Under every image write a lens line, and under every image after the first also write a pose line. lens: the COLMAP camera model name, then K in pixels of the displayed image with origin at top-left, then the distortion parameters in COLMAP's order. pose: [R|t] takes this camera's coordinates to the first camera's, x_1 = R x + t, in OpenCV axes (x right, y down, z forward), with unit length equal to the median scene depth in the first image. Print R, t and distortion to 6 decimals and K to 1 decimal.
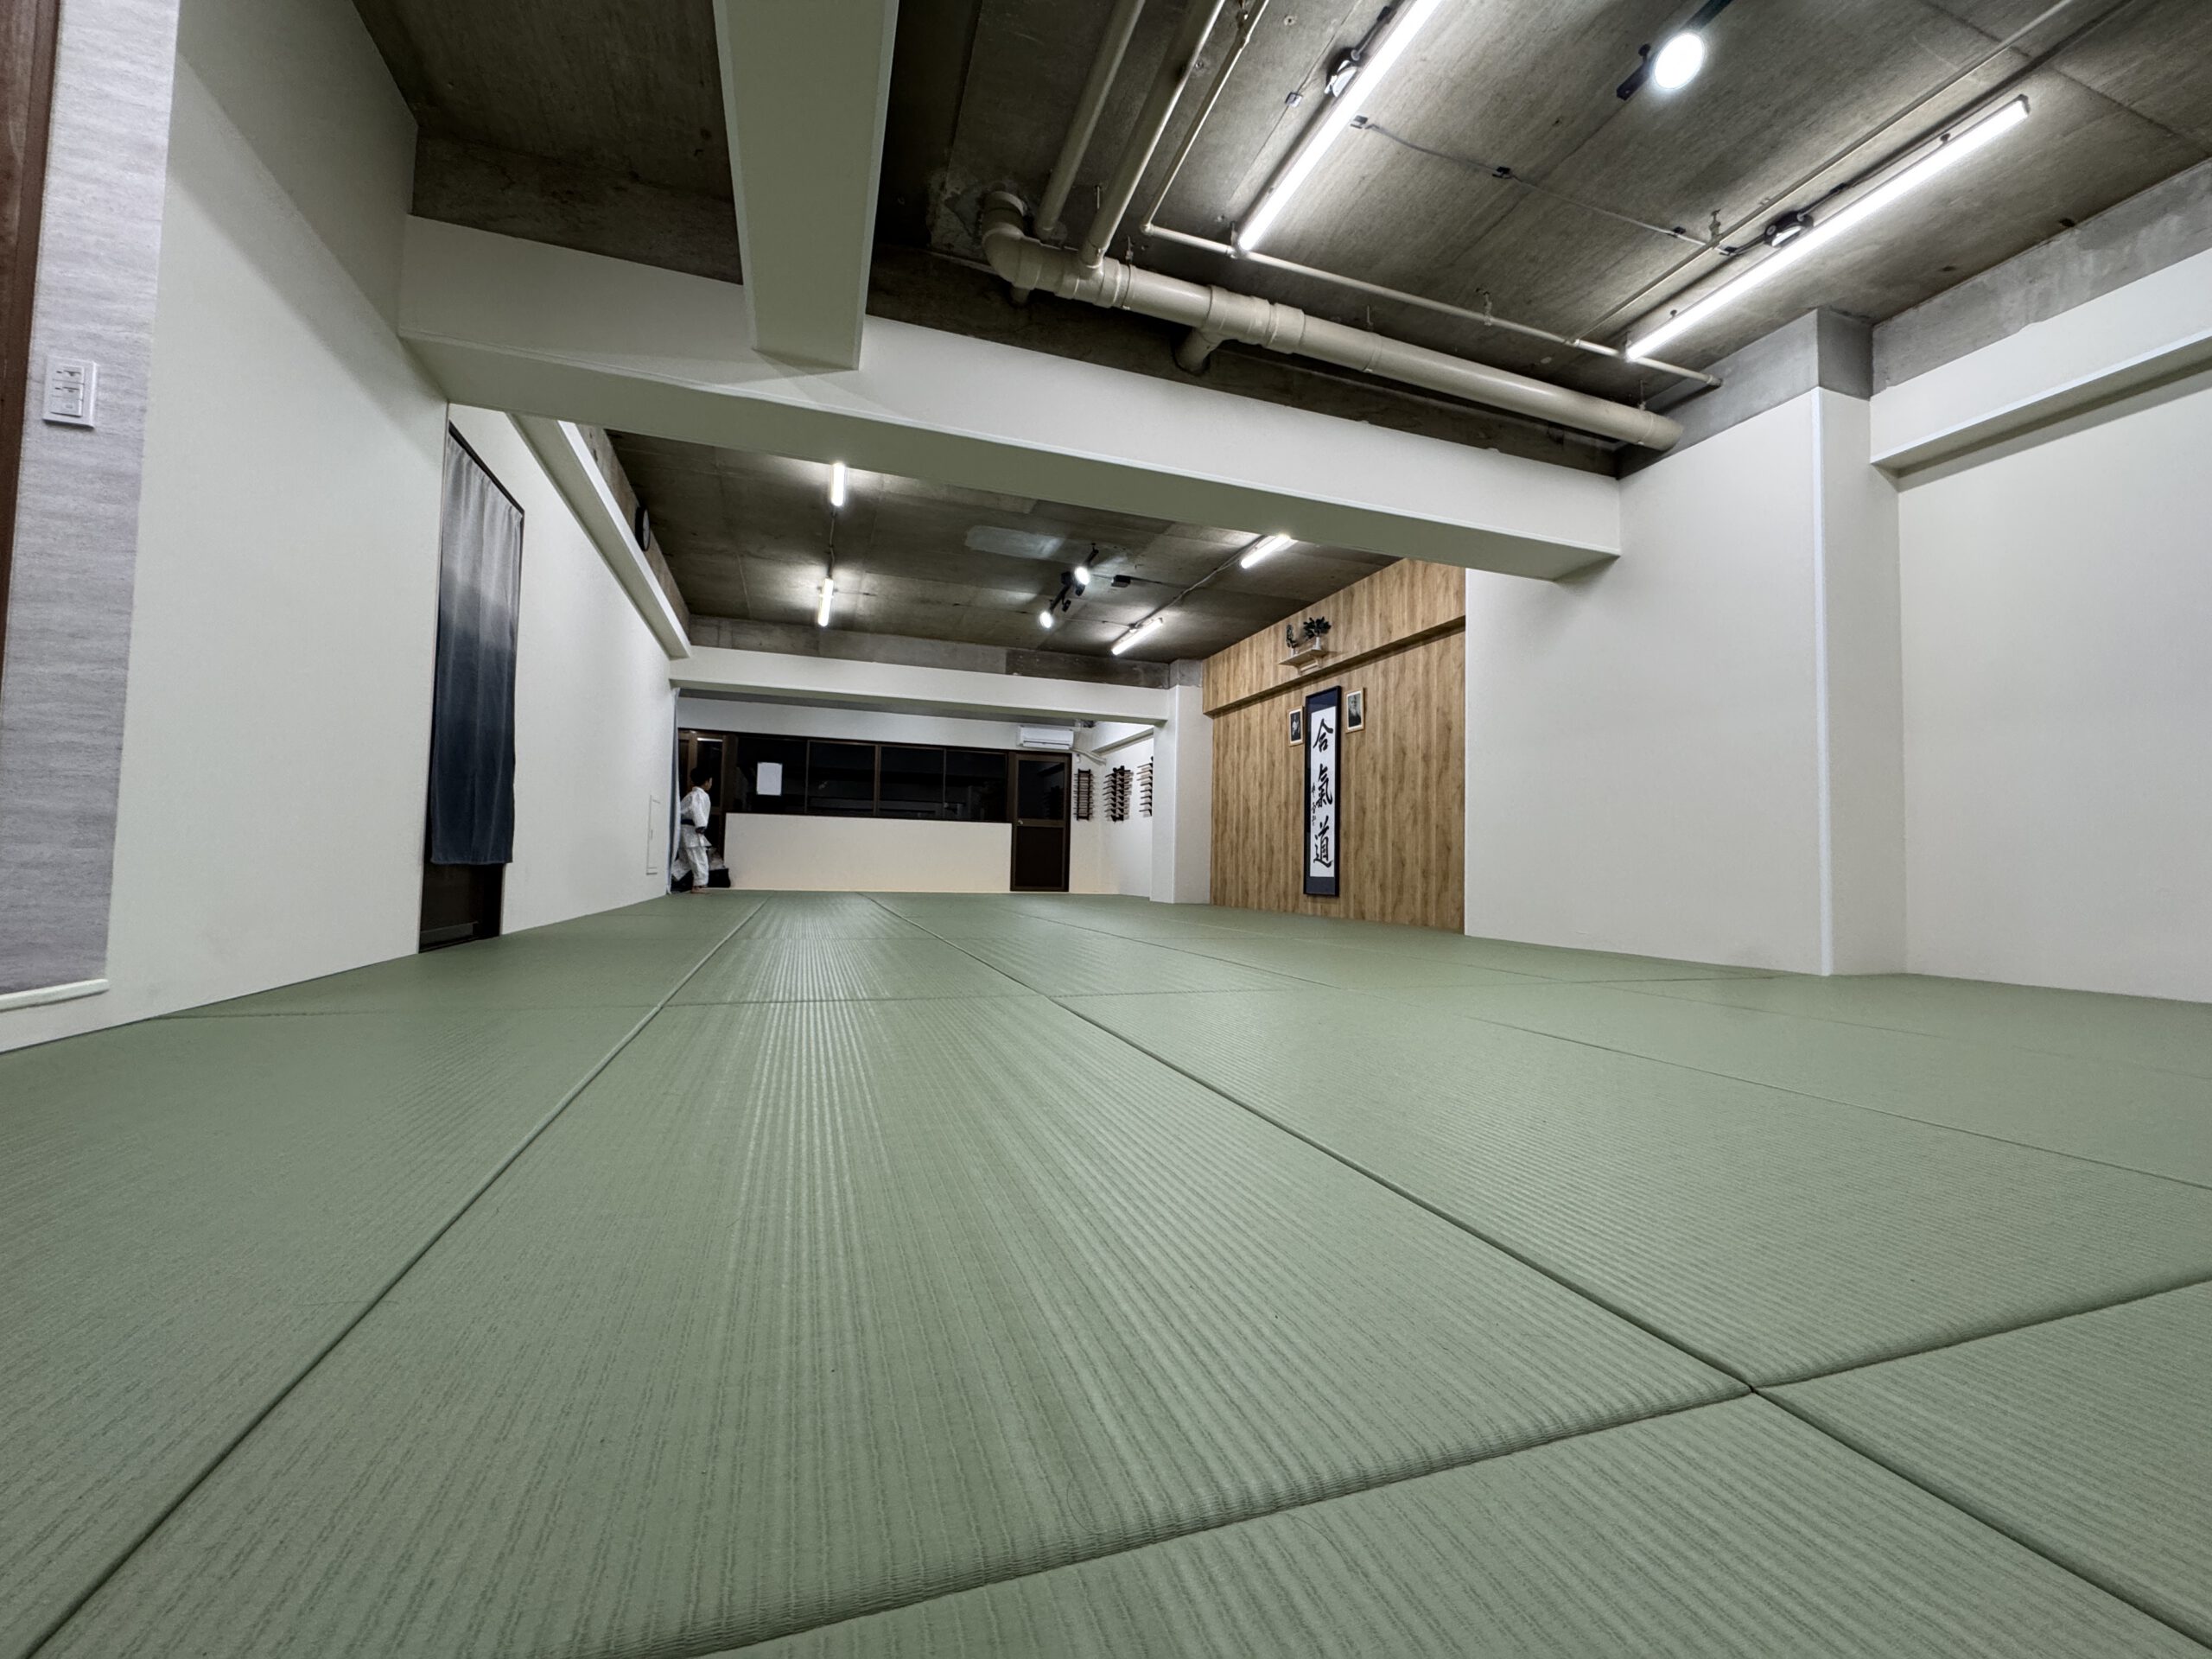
lens RADIAL K [[886.2, 0, 1109.4], [0, 886.2, 822.4], [0, 0, 1]] dist [0.000144, 0.000002]
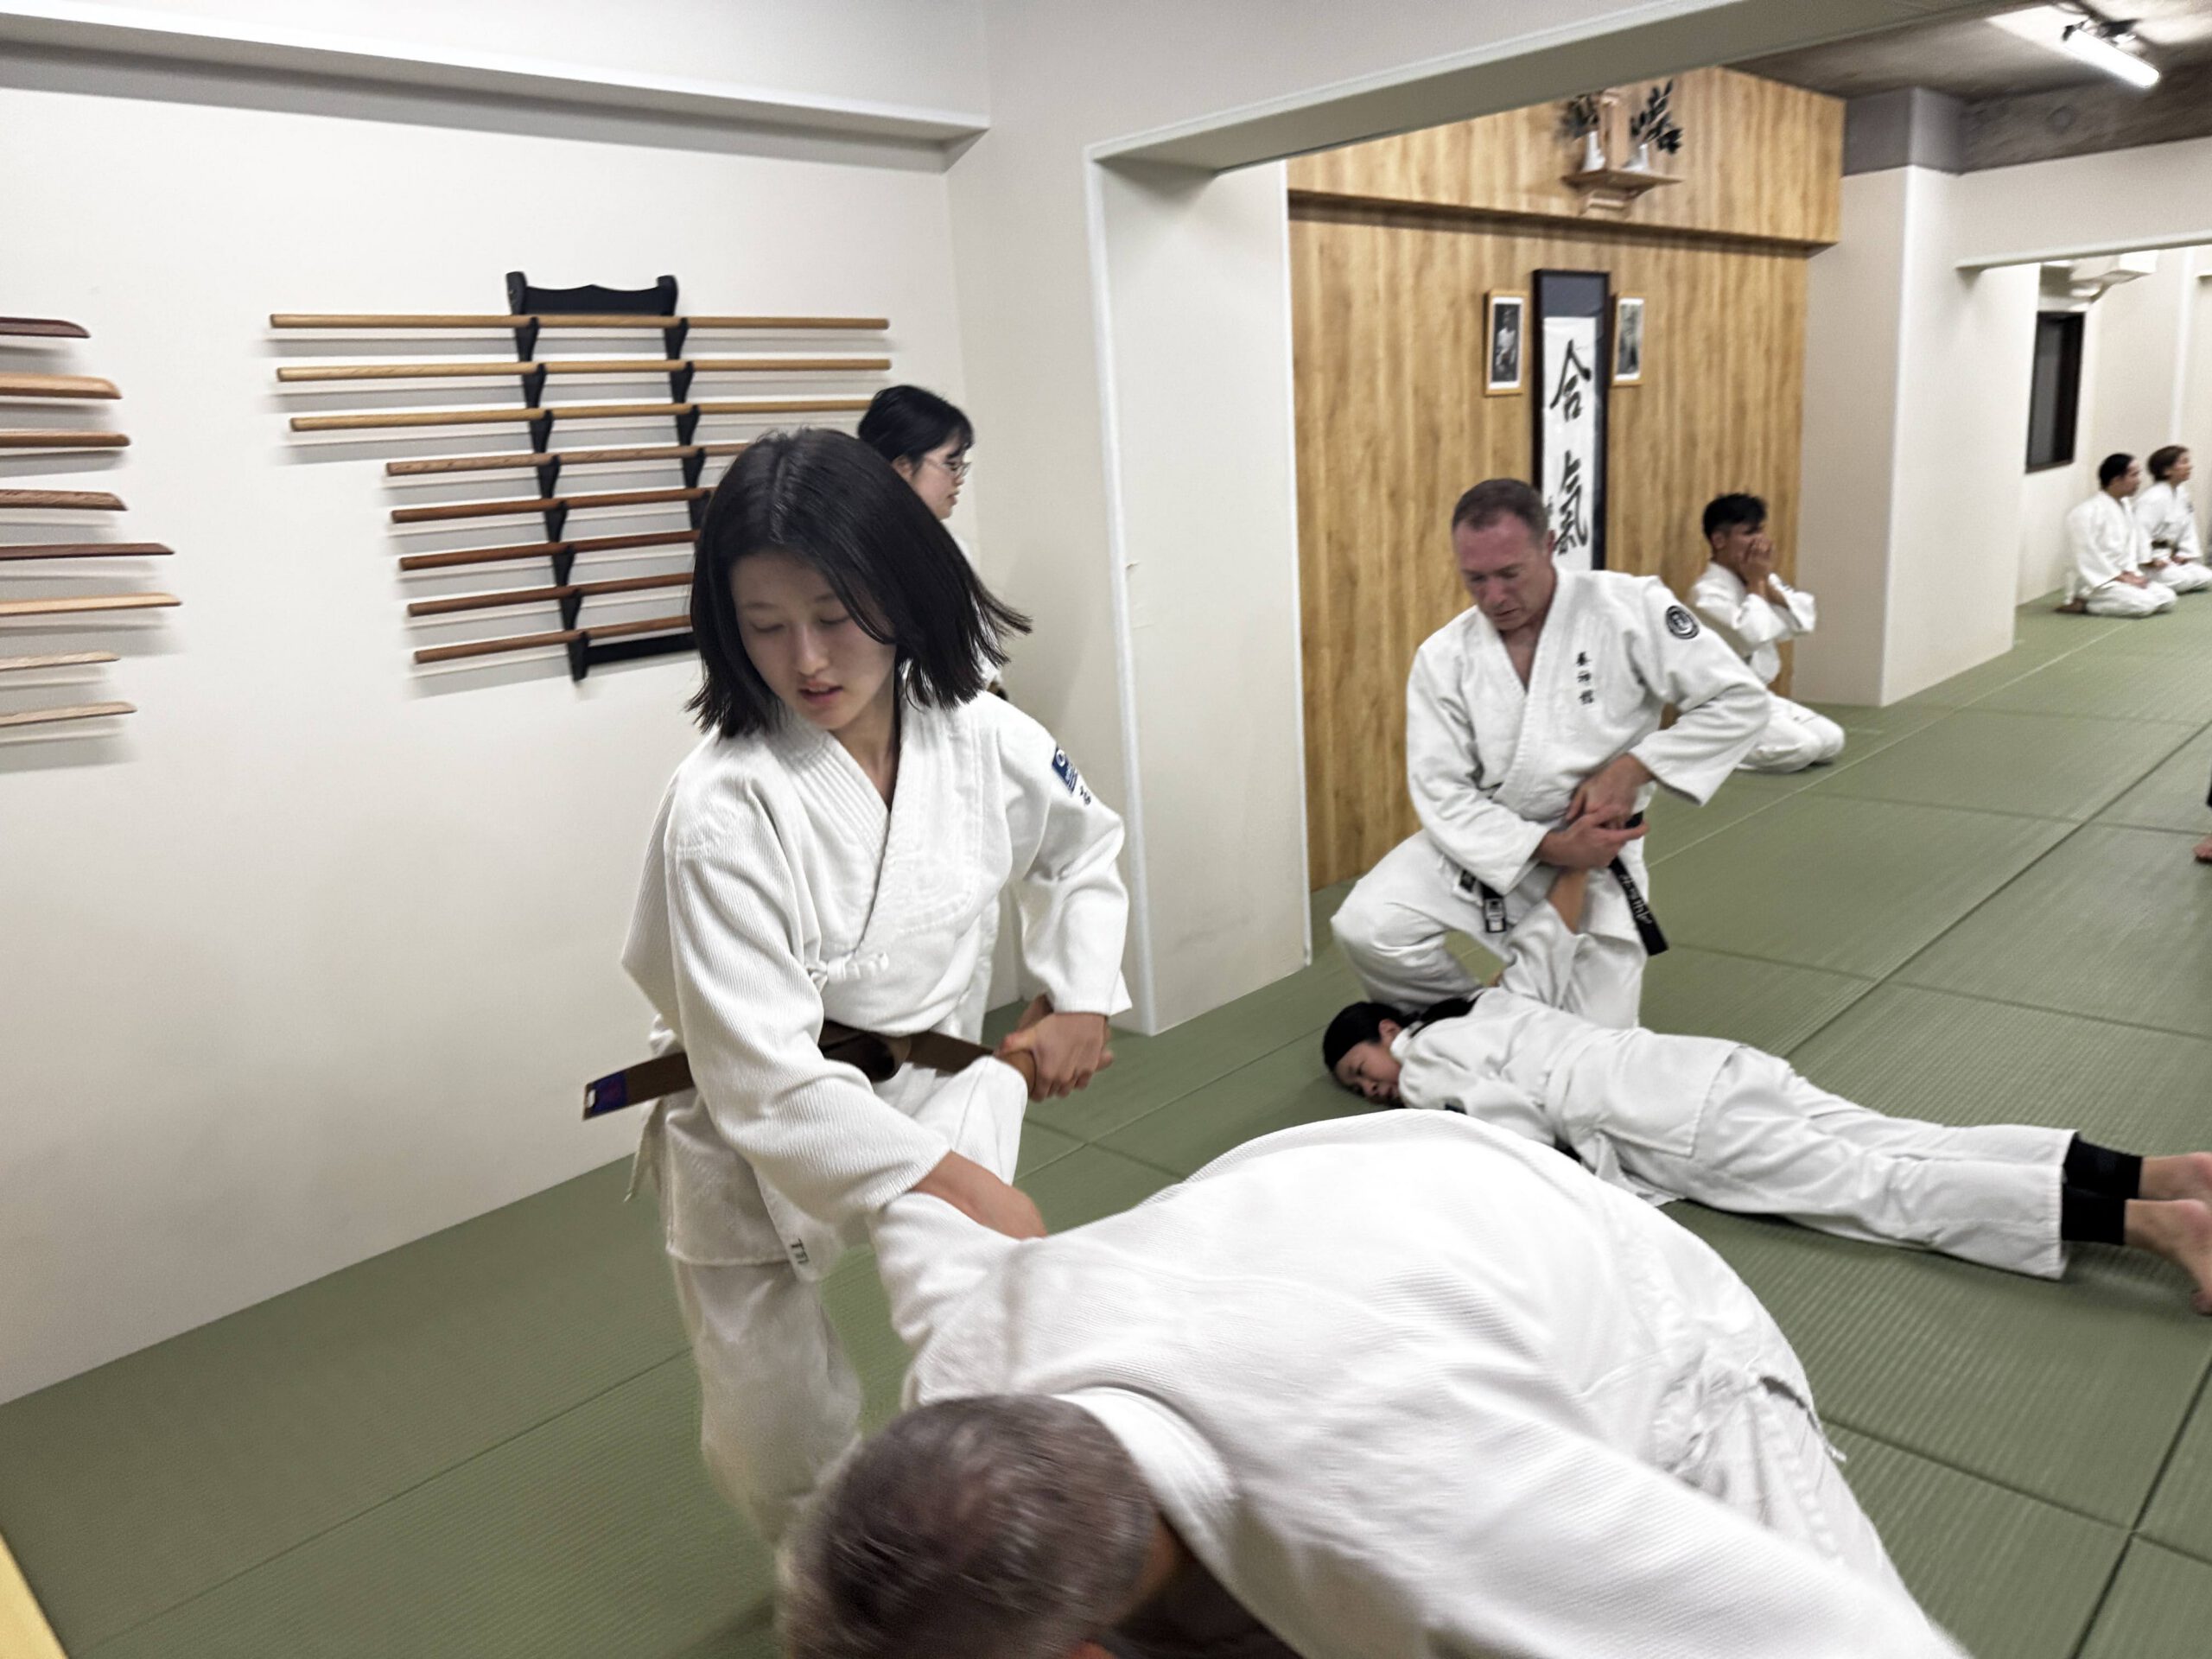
lens RADIAL K [[1552.7, 0, 1103.3], [0, 1552.7, 833.2], [0, 0, 1]] dist [0.004105, 0.000283]
pose [[-0.450399, -0.191253, 0.872103, -0.349127], [0.024759, 0.973736, 0.226328, -0.061606], [-0.892484, 0.123530, -0.433834, 1.550627]]
